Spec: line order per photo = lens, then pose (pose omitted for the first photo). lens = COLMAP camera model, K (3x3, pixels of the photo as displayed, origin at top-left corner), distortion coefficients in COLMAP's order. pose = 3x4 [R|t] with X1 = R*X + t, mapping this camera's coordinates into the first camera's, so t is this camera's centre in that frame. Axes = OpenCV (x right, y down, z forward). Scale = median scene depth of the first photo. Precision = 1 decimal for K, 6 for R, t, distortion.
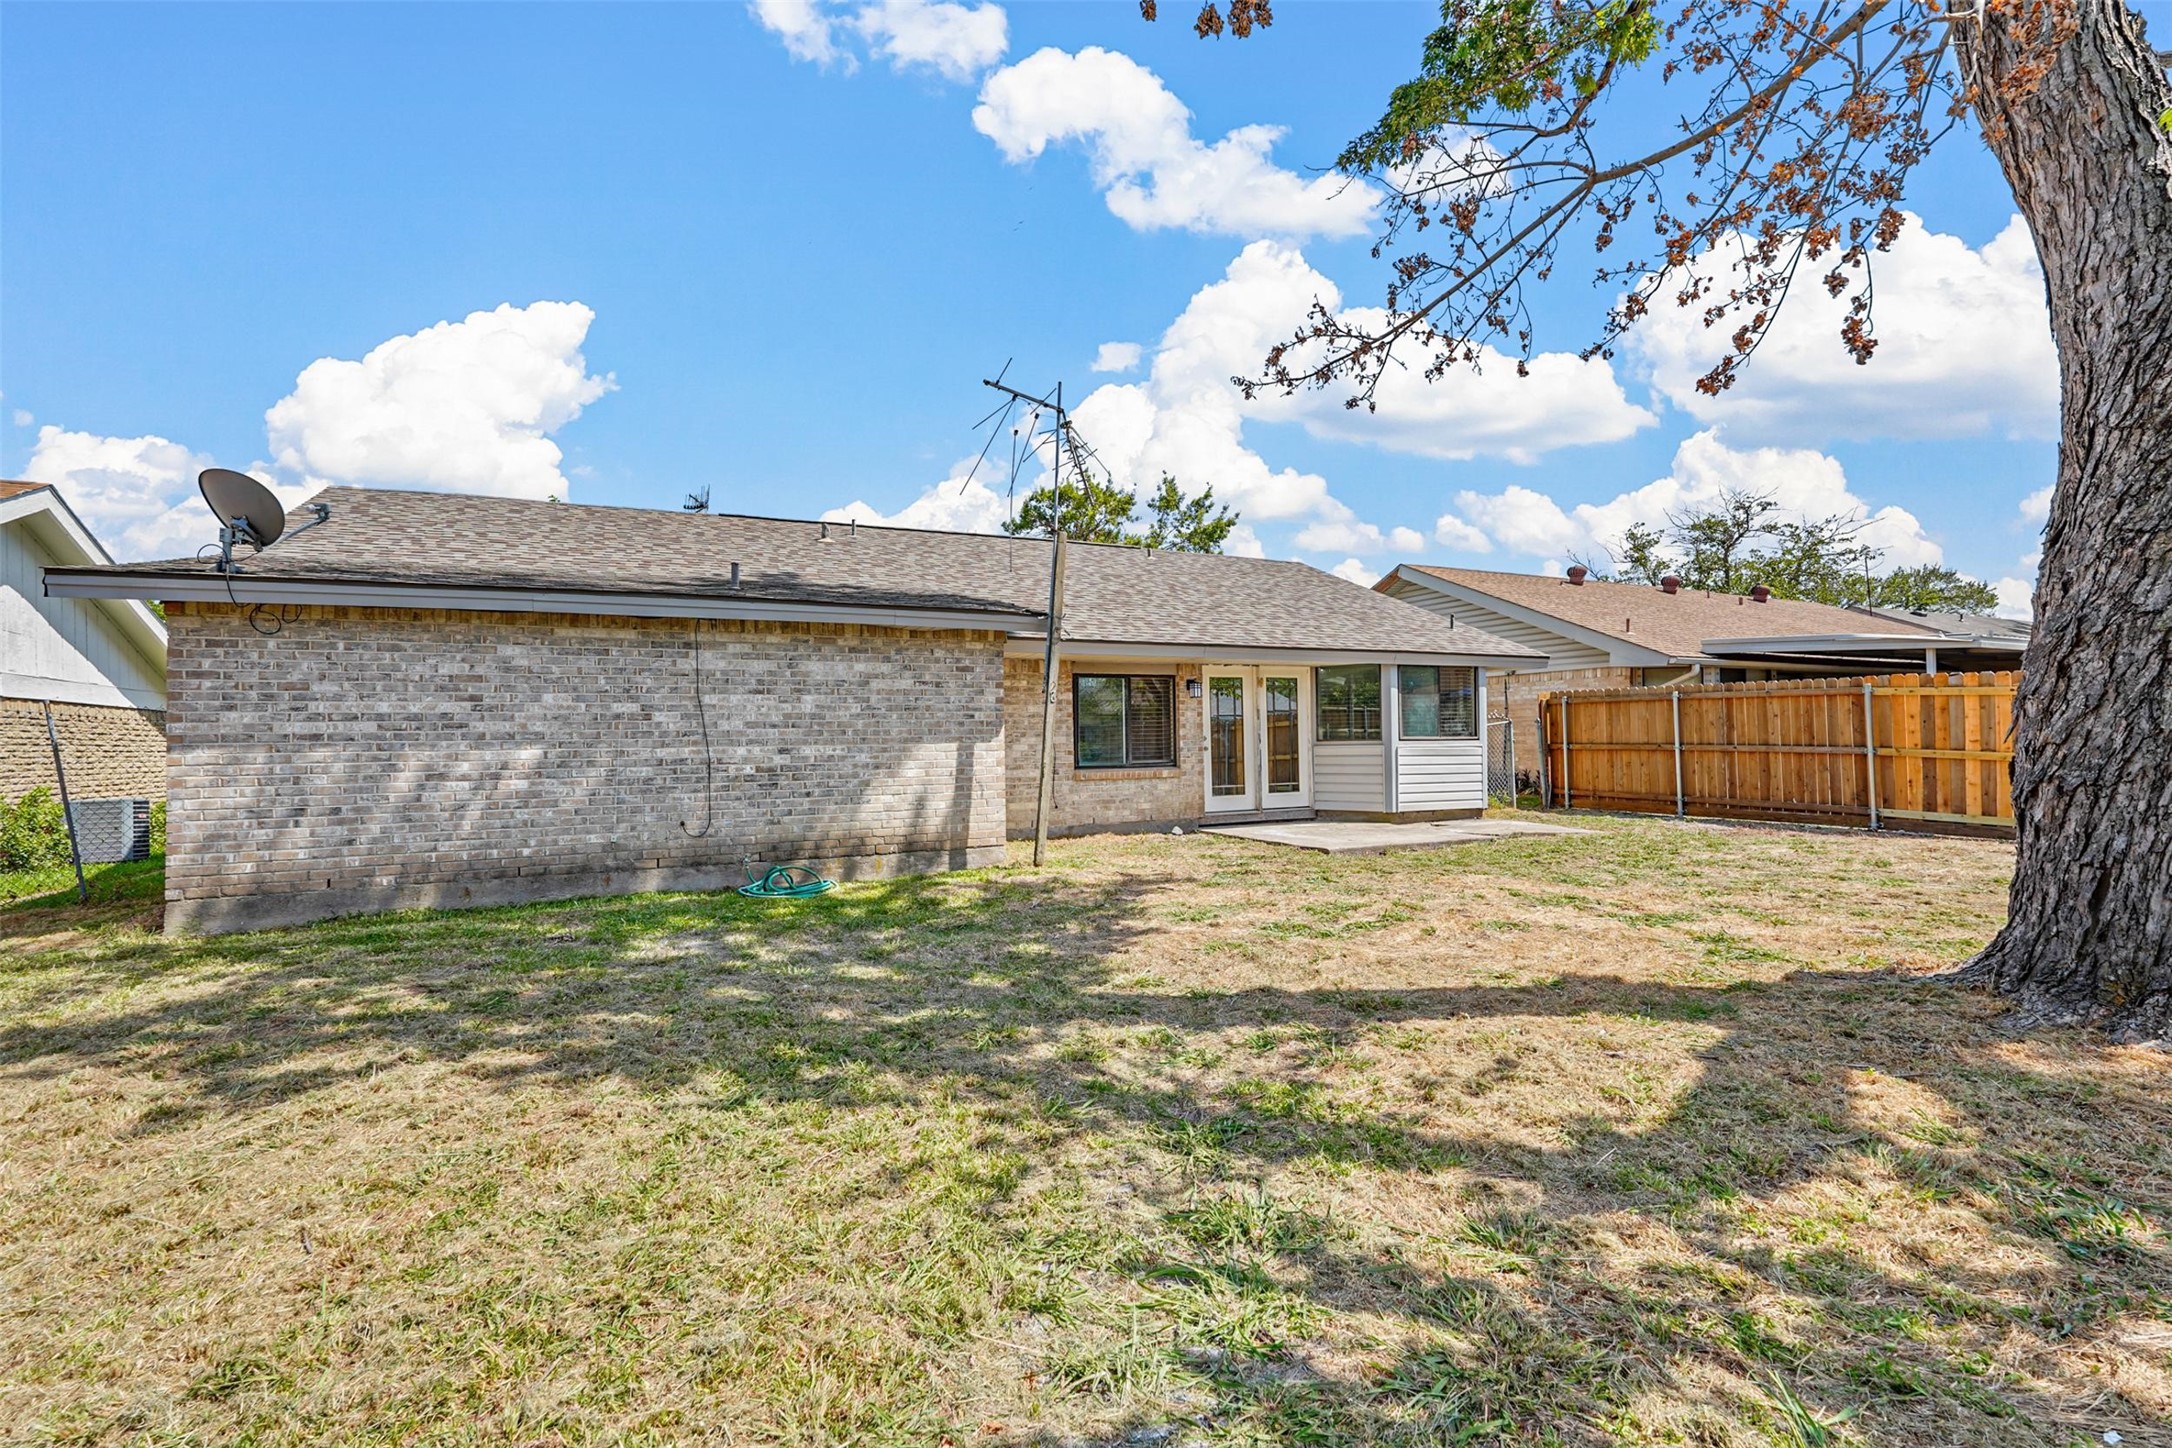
lens RADIAL K [[973.7, 0, 1094.9], [0, 973.7, 722.1], [0, 0, 1]] dist [-0.014634, 0.007266]
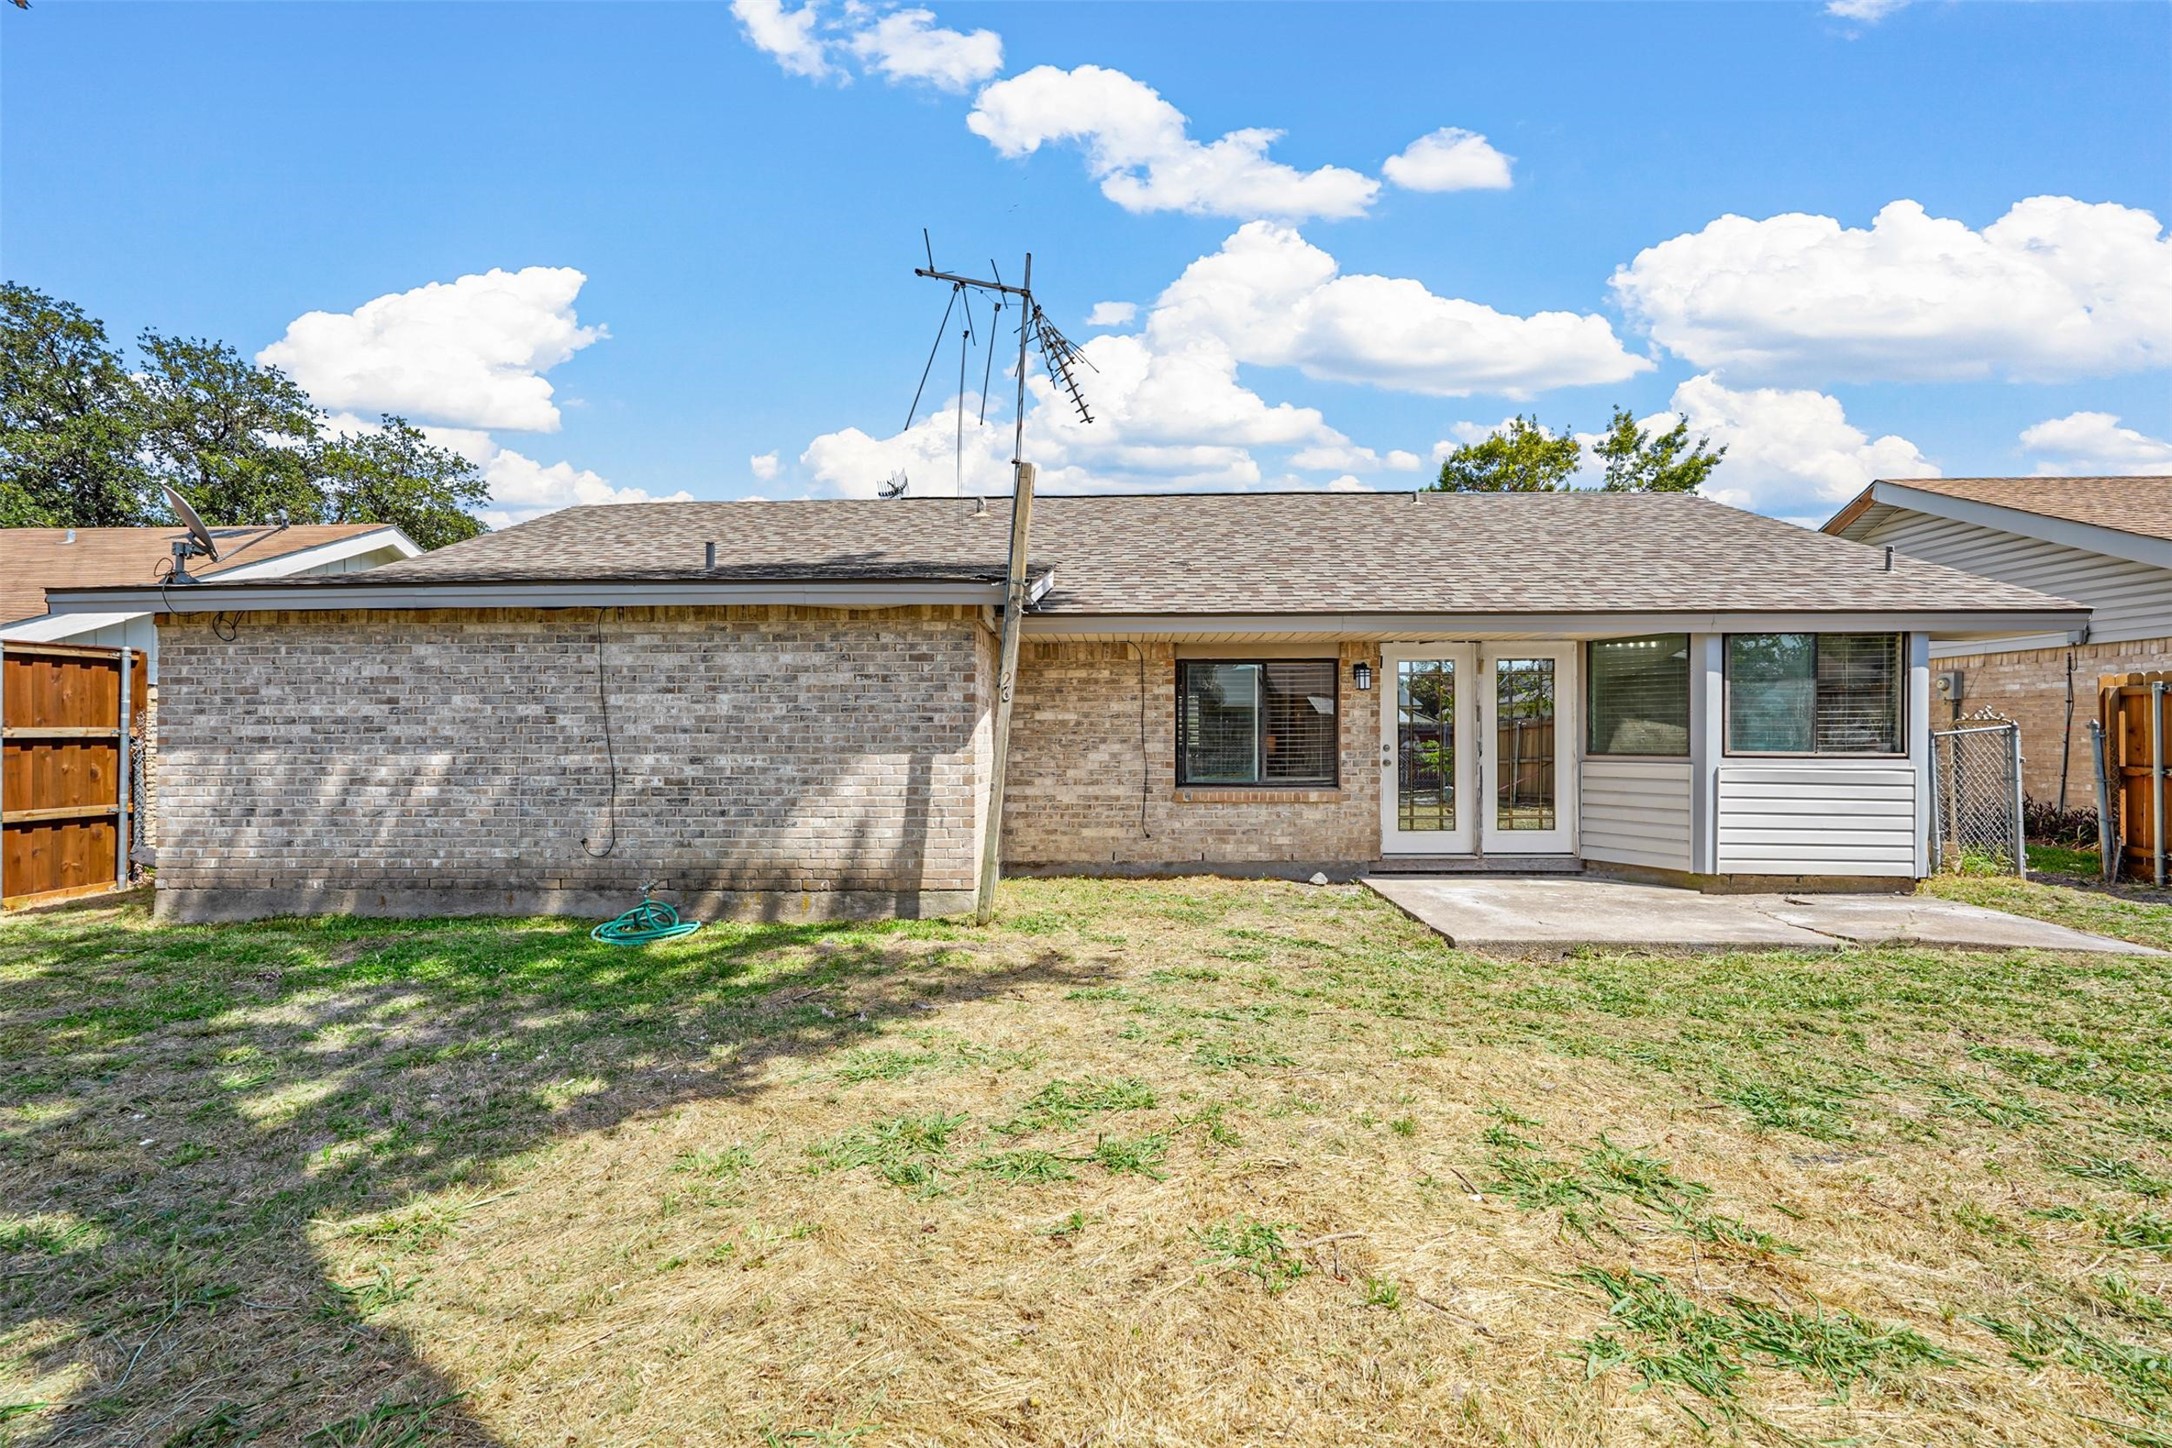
lens RADIAL K [[973.7, 0, 1091.4], [0, 973.7, 730.0], [0, 0, 1]] dist [-0.014634, 0.007266]
pose [[0.883969, 0.011395, -0.467406, 0.354351], [-0.002140, 0.999791, 0.020325, -0.013832], [0.467540, -0.016967, 0.883809, 0.395035]]
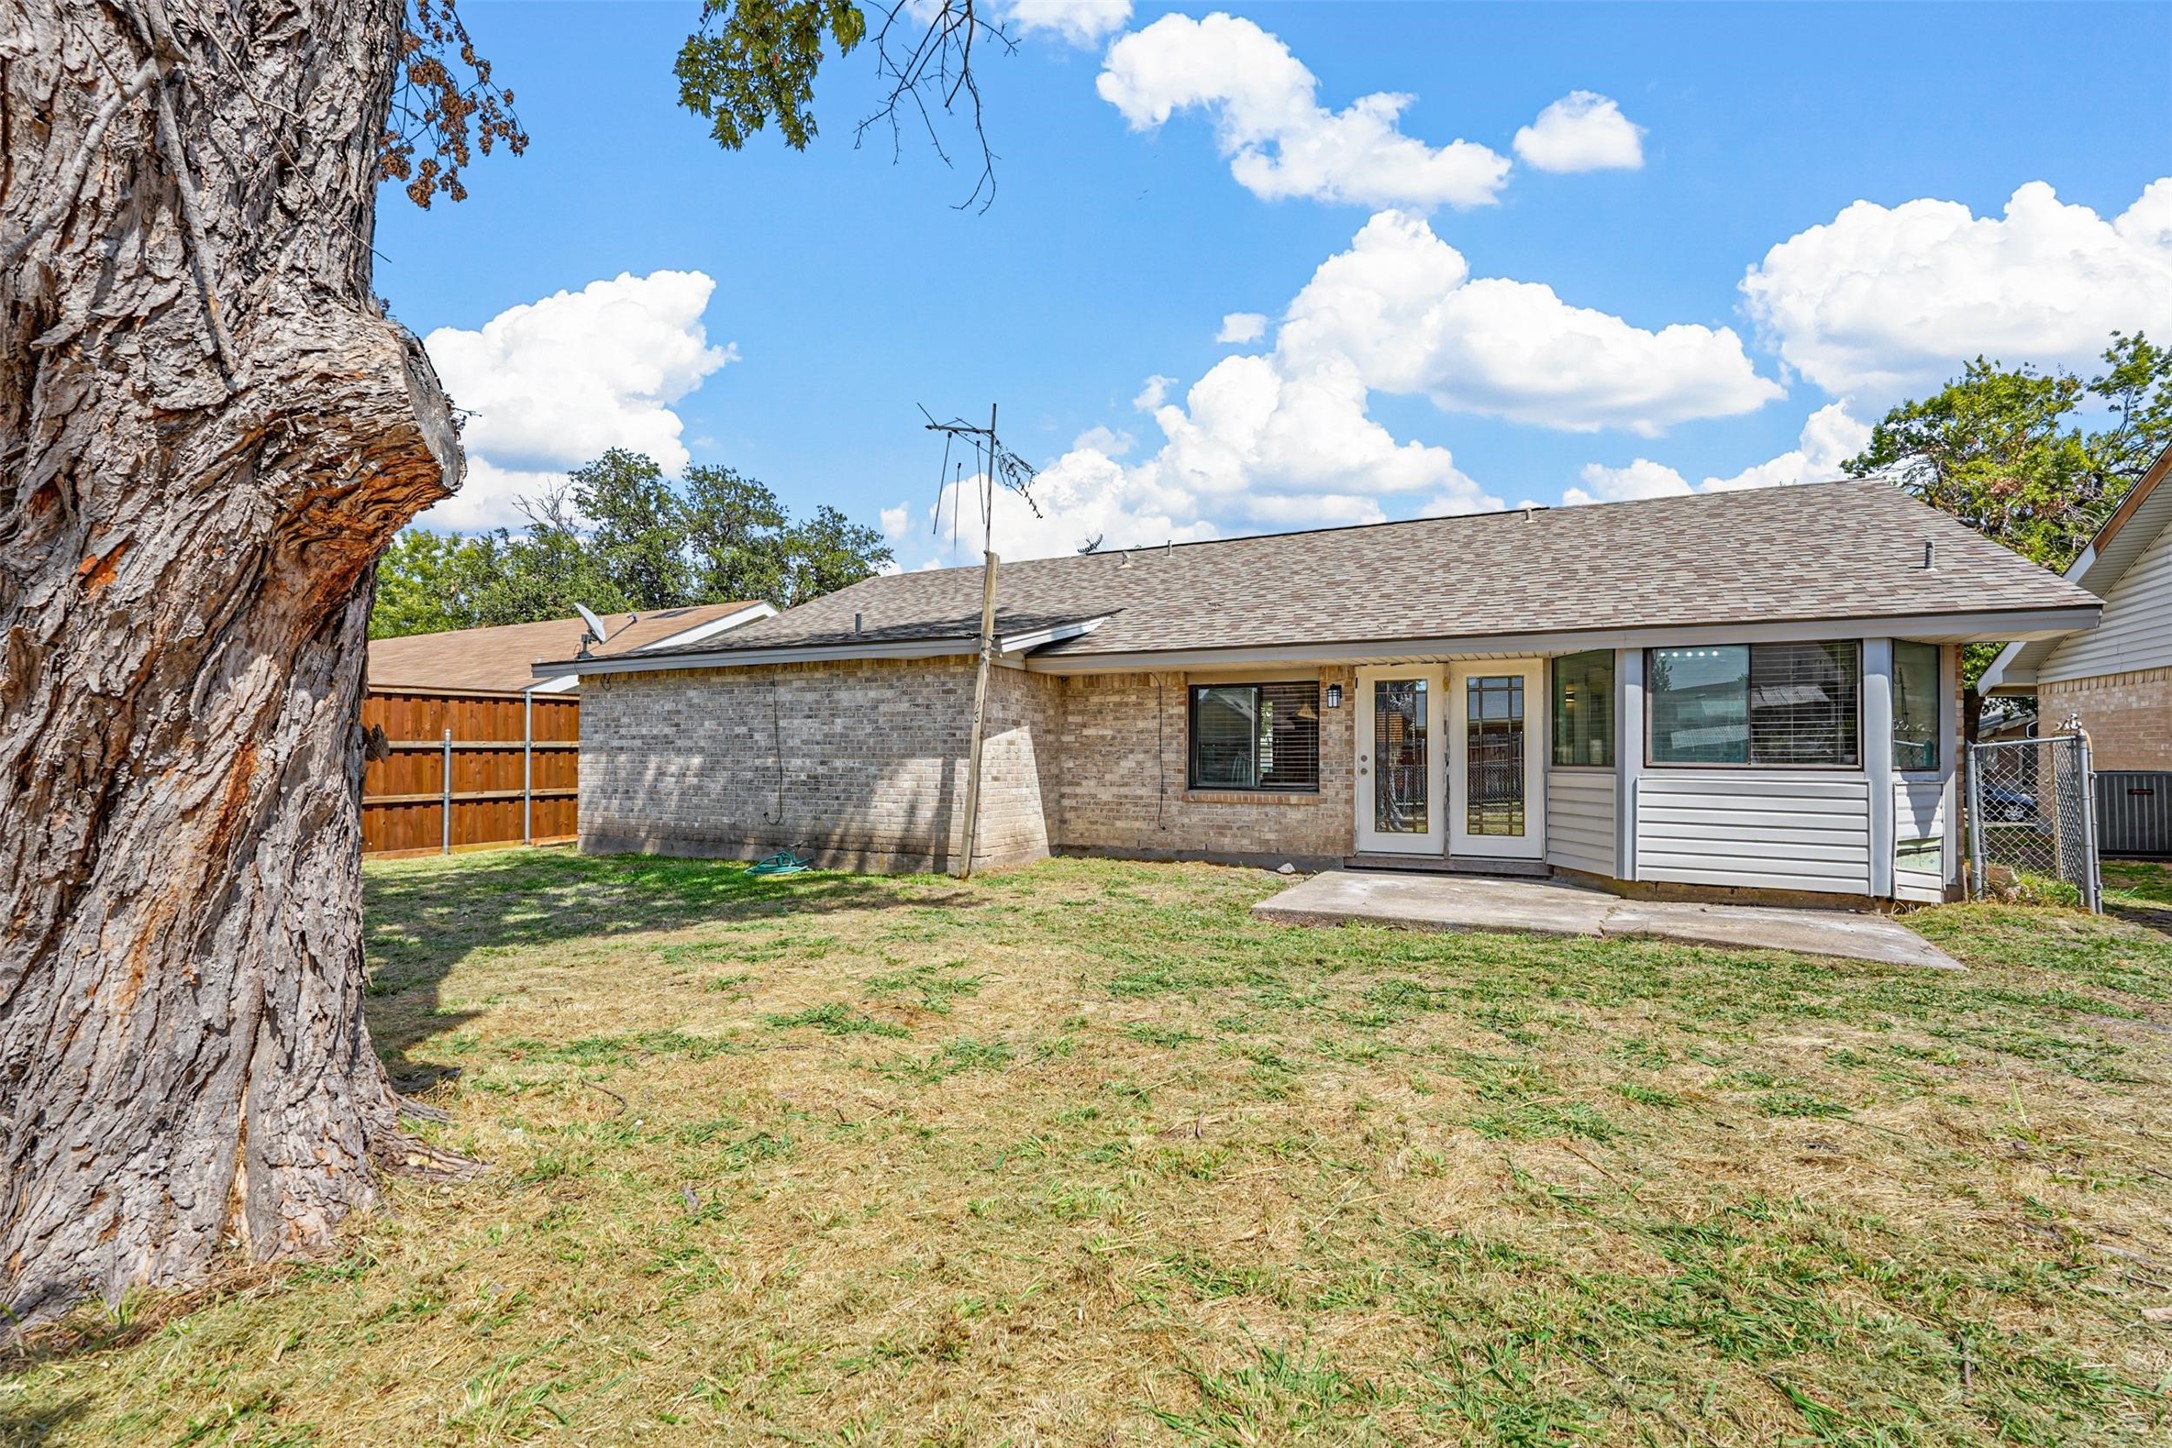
lens RADIAL K [[973.7, 0, 1093.5], [0, 973.7, 736.7], [0, 0, 1]] dist [-0.014634, 0.007266]
pose [[0.614037, 0.004234, -0.789266, 0.852550], [0.005589, 0.999937, 0.009712, -0.013991], [0.789257, -0.010374, 0.613975, 0.470483]]
